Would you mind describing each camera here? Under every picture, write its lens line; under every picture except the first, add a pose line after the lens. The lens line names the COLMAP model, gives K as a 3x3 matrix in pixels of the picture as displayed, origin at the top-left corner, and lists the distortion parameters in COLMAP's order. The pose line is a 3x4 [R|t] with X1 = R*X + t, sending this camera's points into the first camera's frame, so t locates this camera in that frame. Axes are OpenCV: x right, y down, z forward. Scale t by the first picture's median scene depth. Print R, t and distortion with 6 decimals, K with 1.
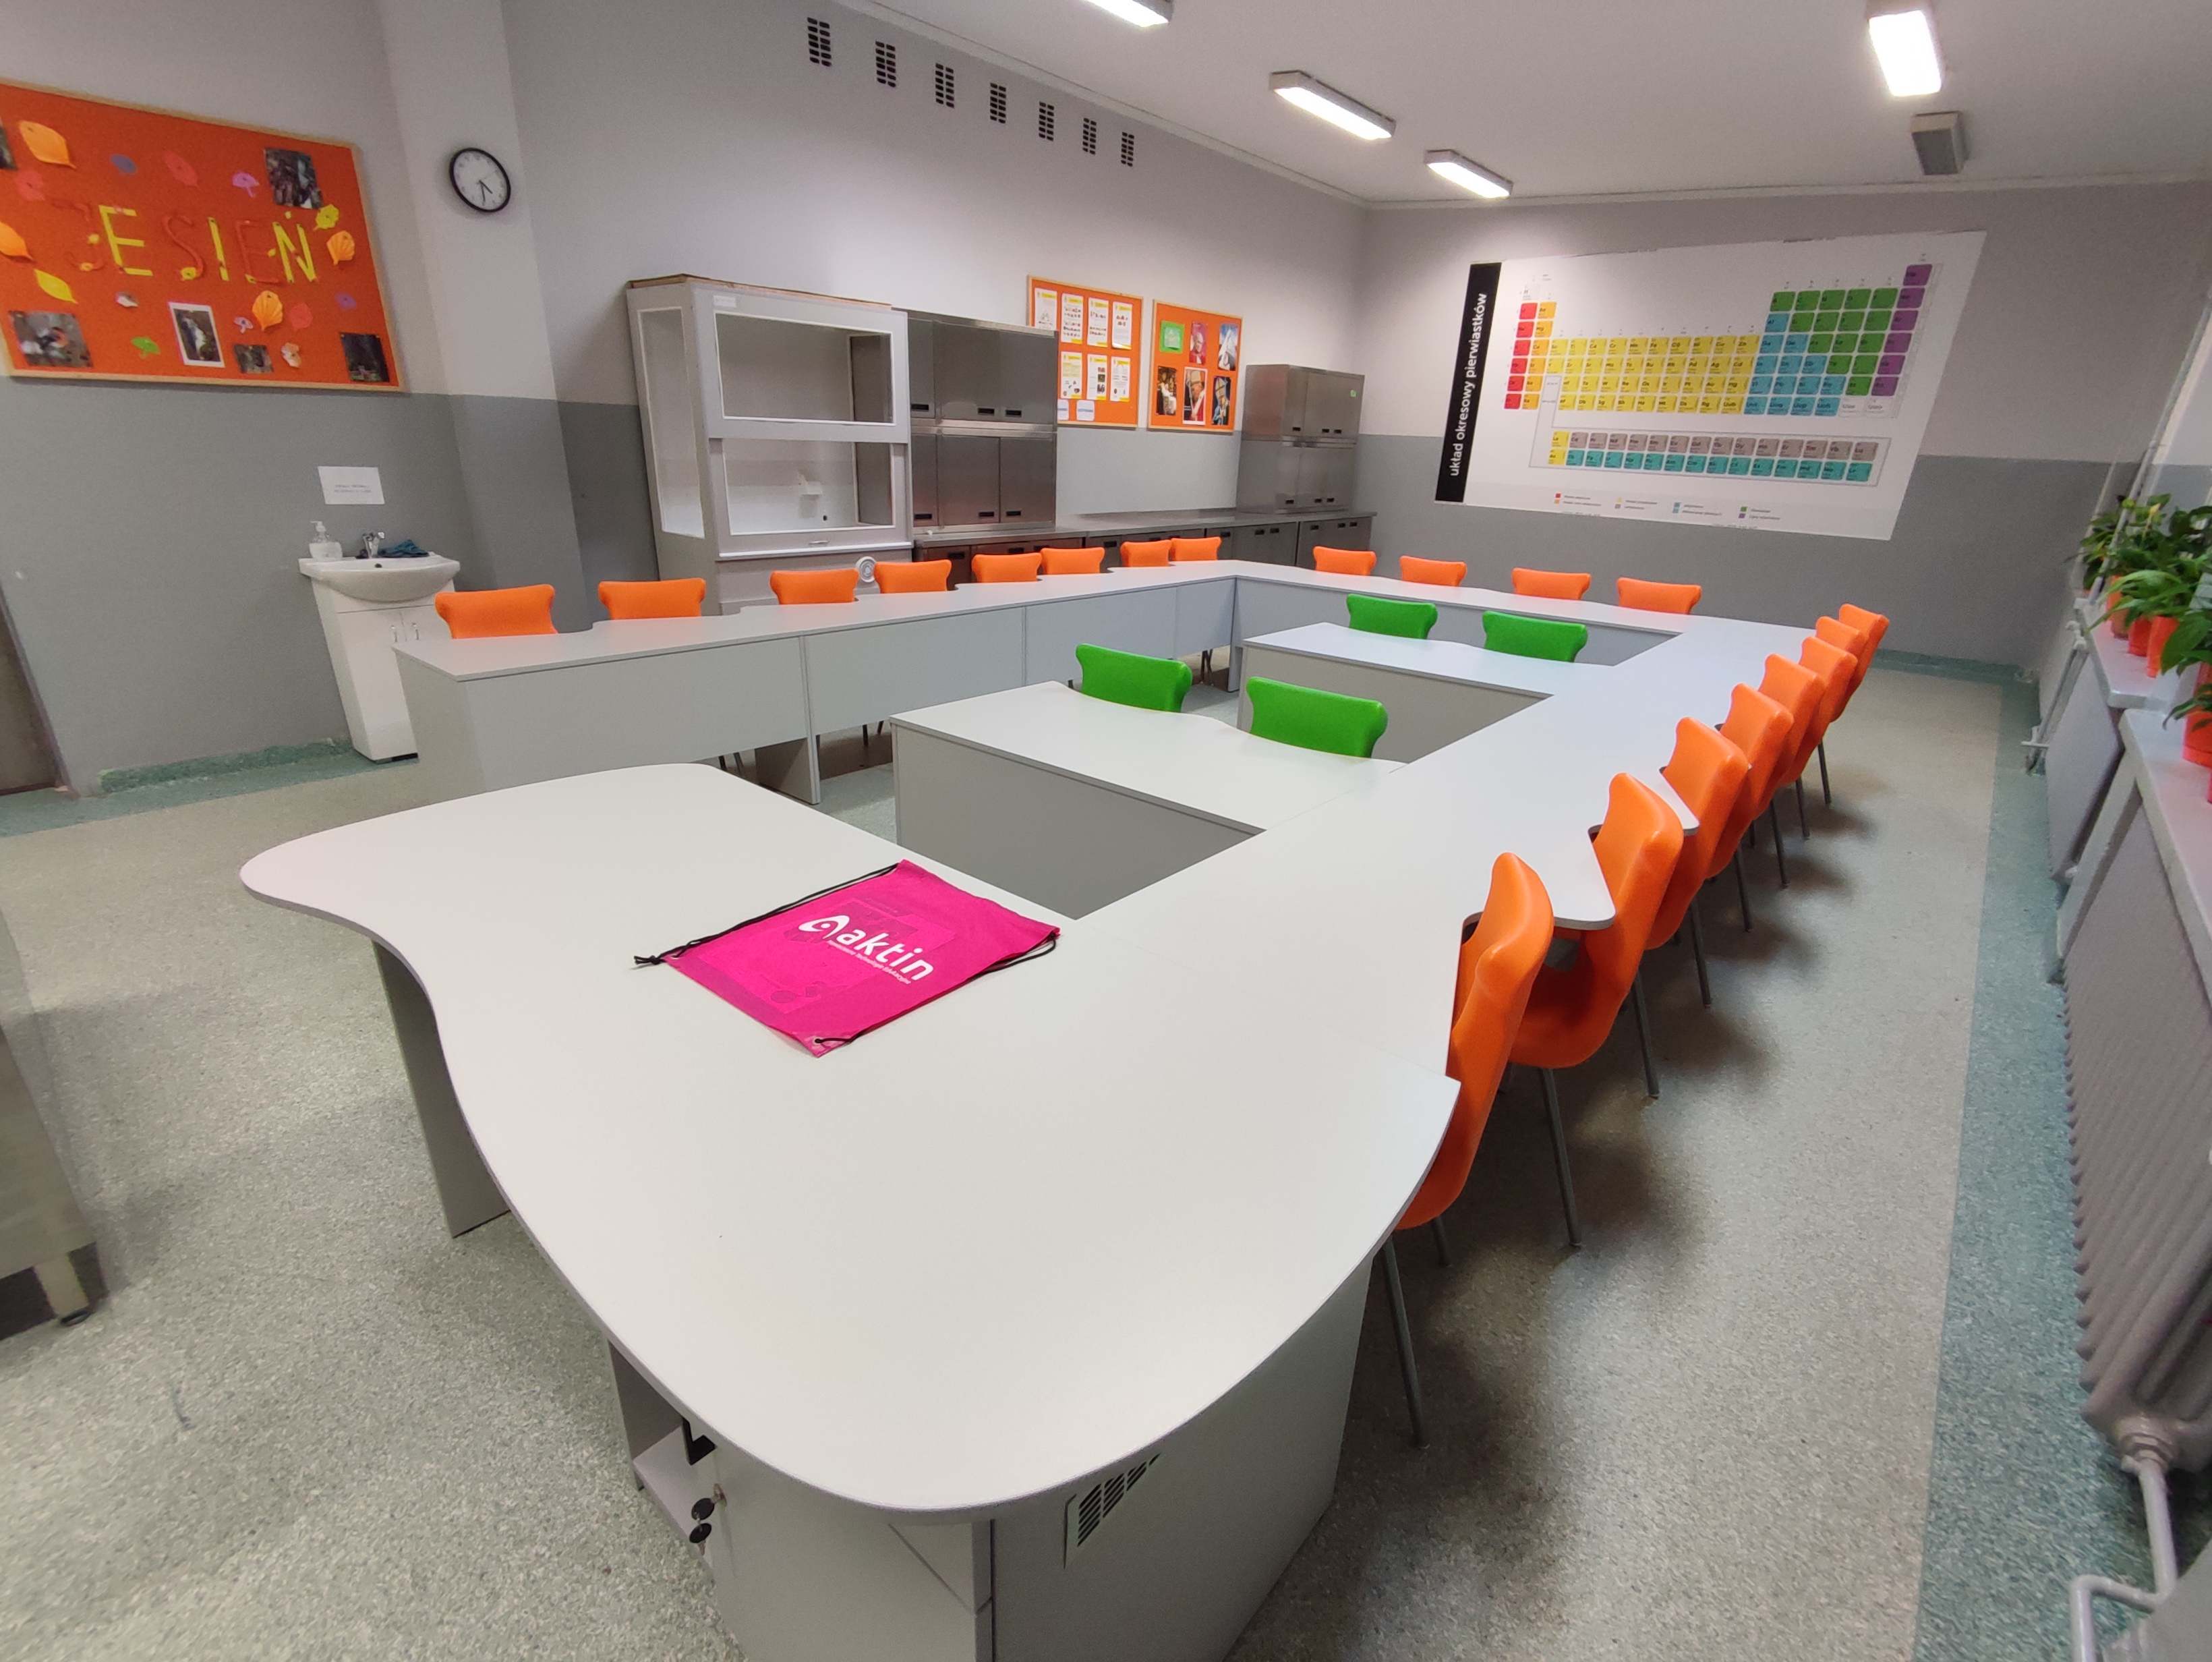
lens RADIAL K [[1010.4, 0, 1102.9], [0, 1010.4, 835.8], [0, 0, 1]] dist [-0.007705, 0.000610]
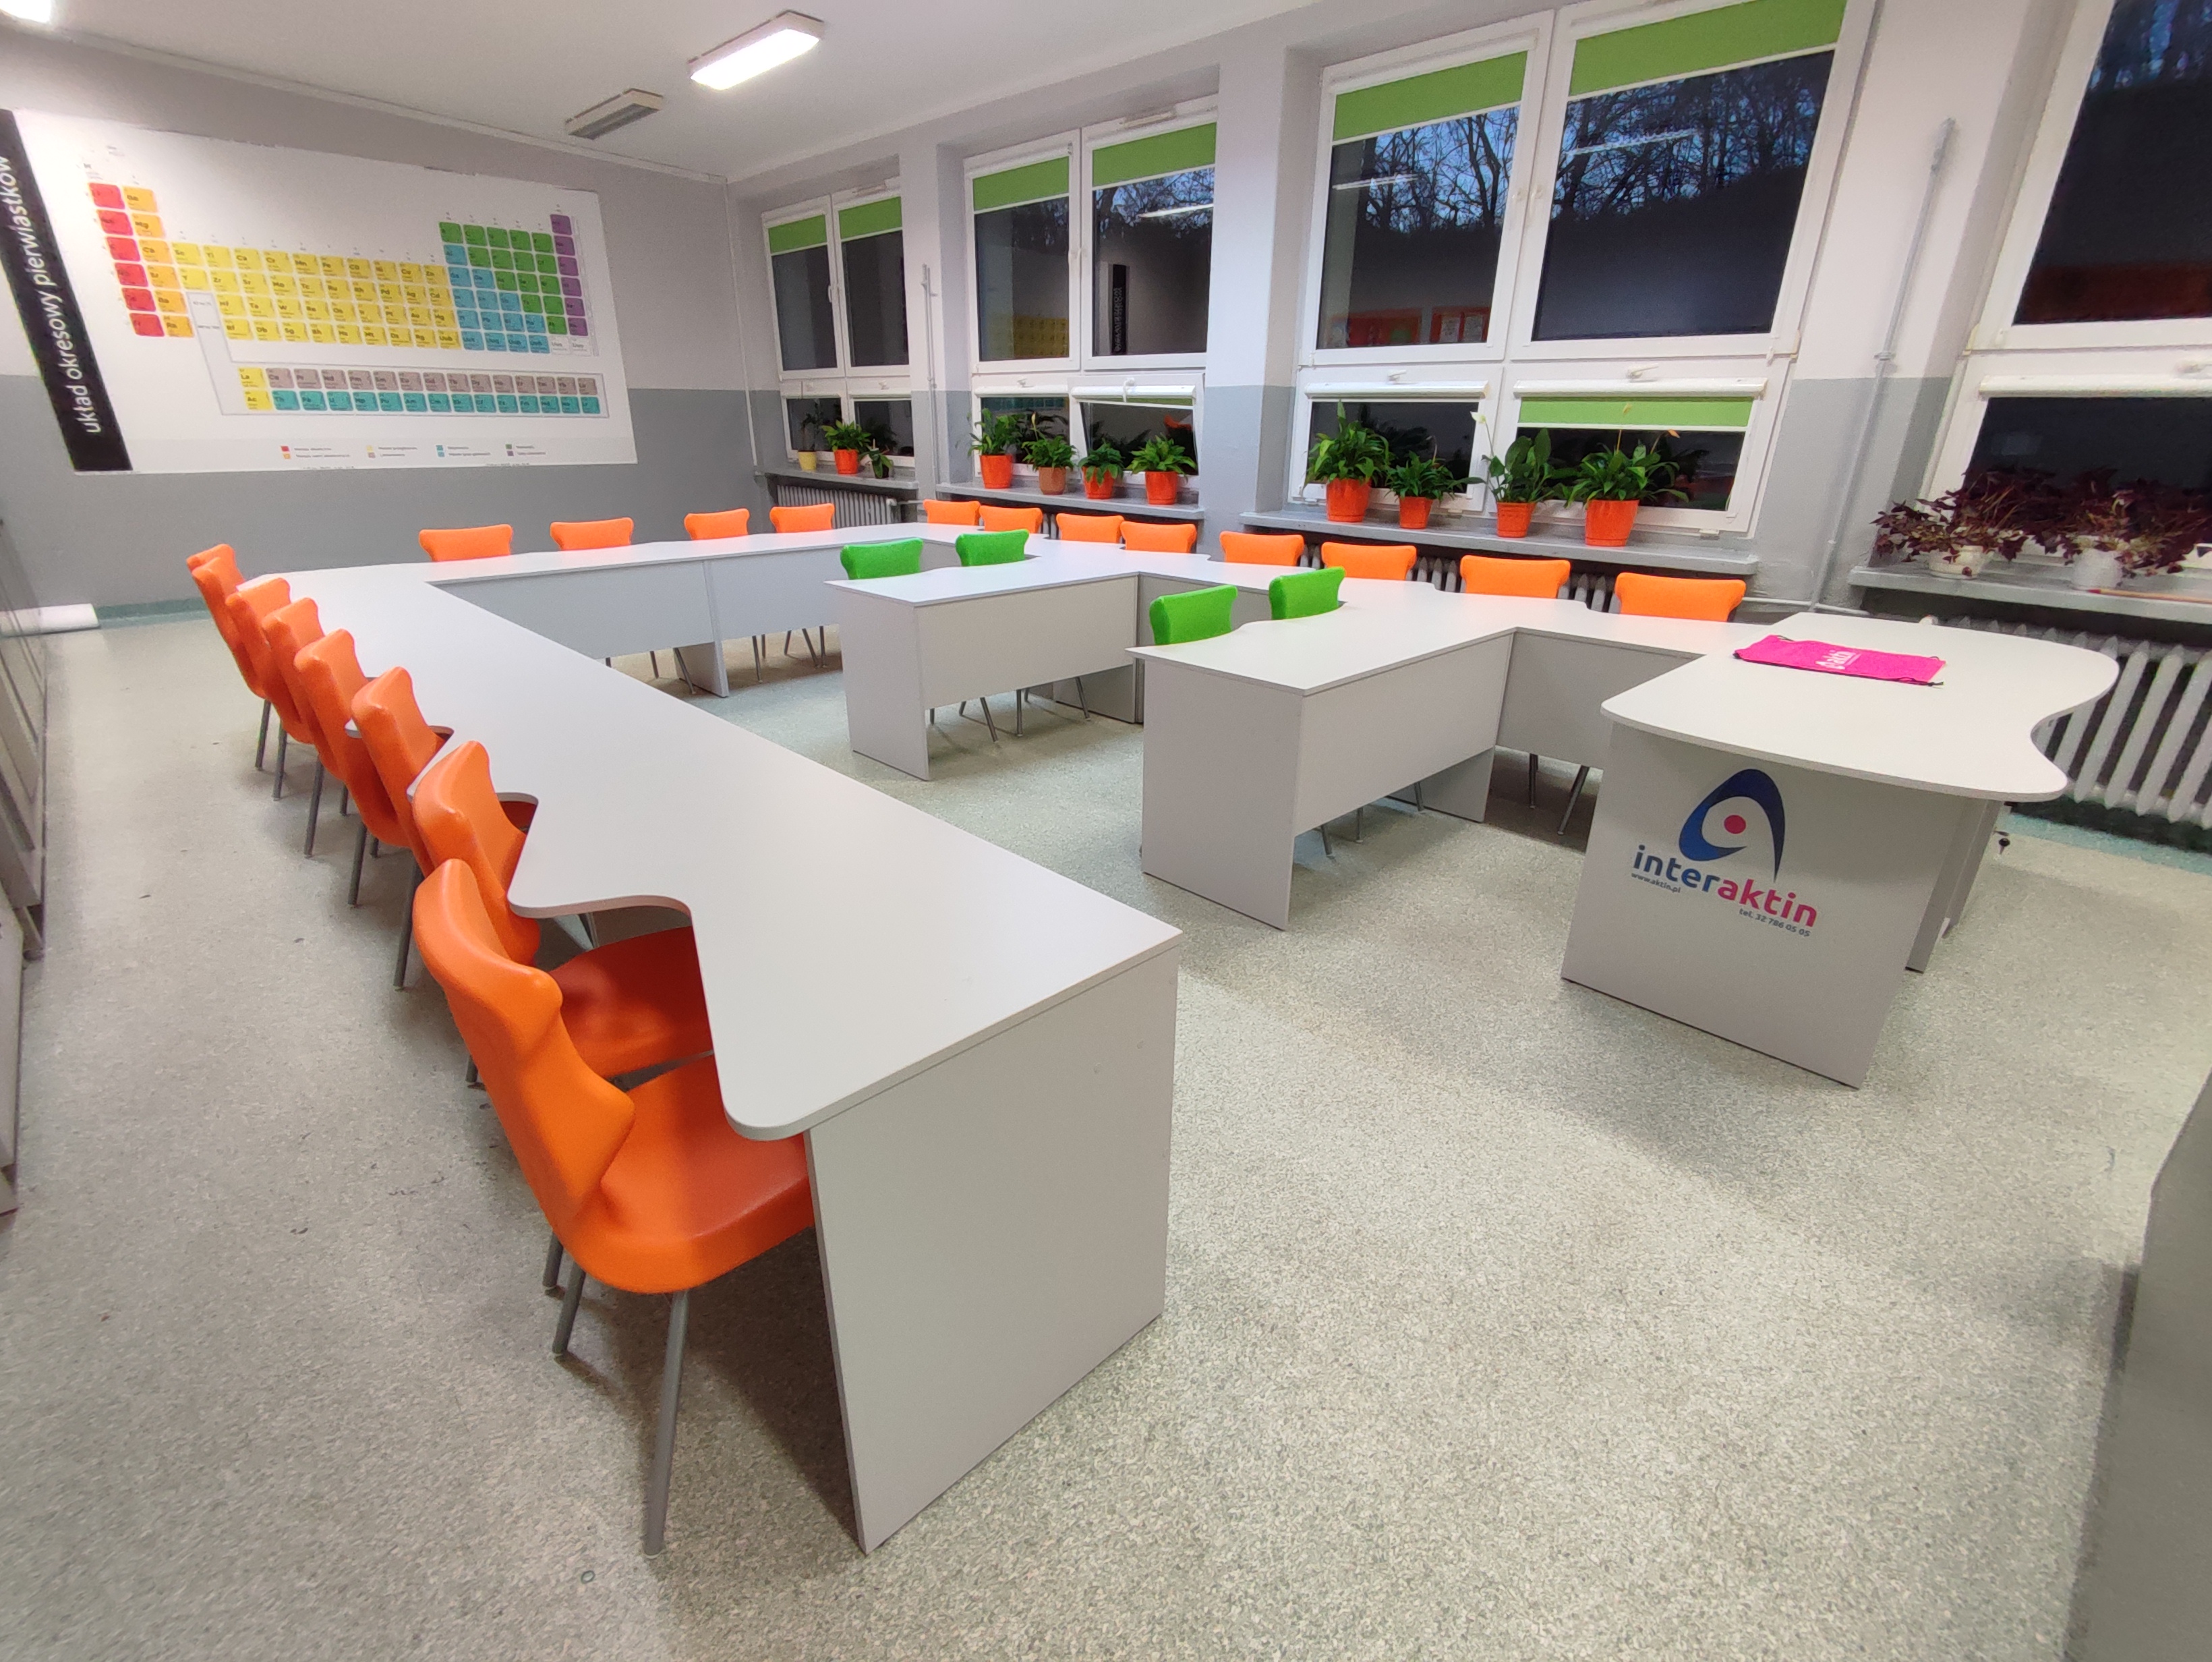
lens RADIAL K [[1010.4, 0, 1102.9], [0, 1010.4, 835.8], [0, 0, 1]] dist [-0.007705, 0.000610]
pose [[0.087190, -0.416180, 0.905092, -0.411874], [0.362253, 0.859599, 0.360365, -0.147999], [-0.927993, 0.296452, 0.225711, 0.362856]]
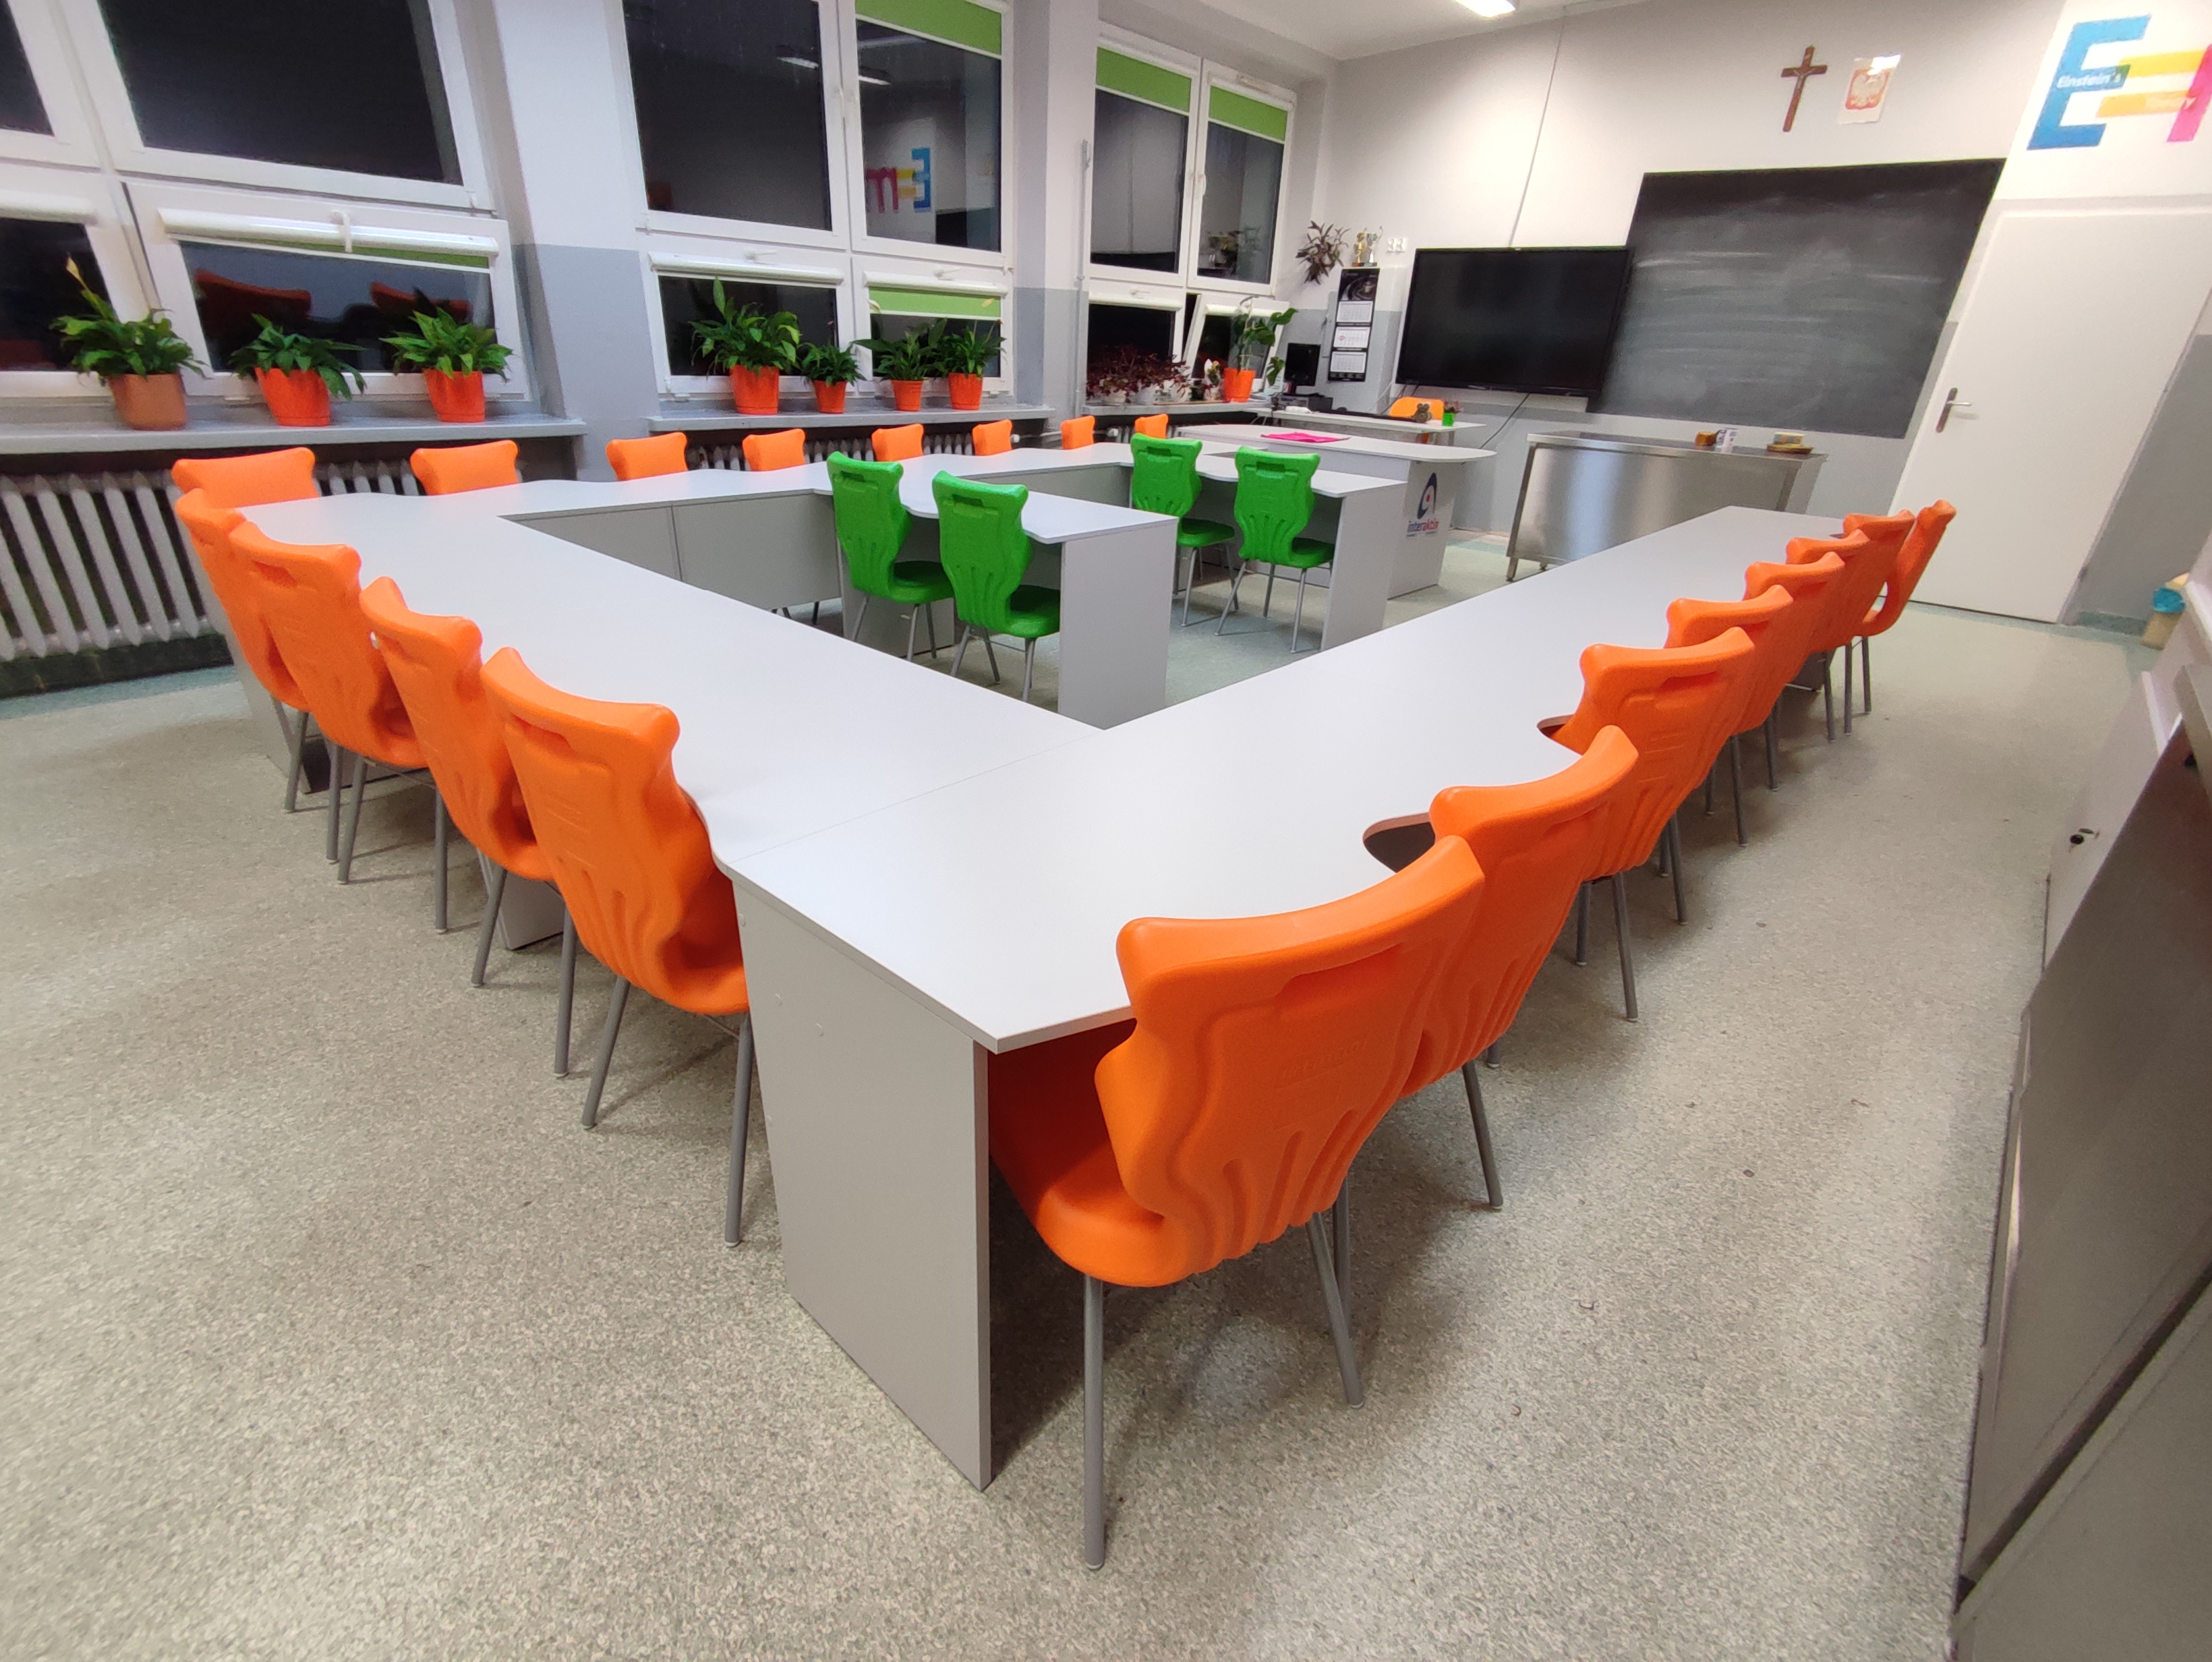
lens RADIAL K [[1010.4, 0, 1102.9], [0, 1010.4, 835.8], [0, 0, 1]] dist [-0.007705, 0.000610]
pose [[-0.997014, -0.073178, -0.024638, 0.108621], [-0.067264, 0.666433, 0.742525, -0.343493], [-0.037917, 0.741965, -0.669365, 0.939502]]
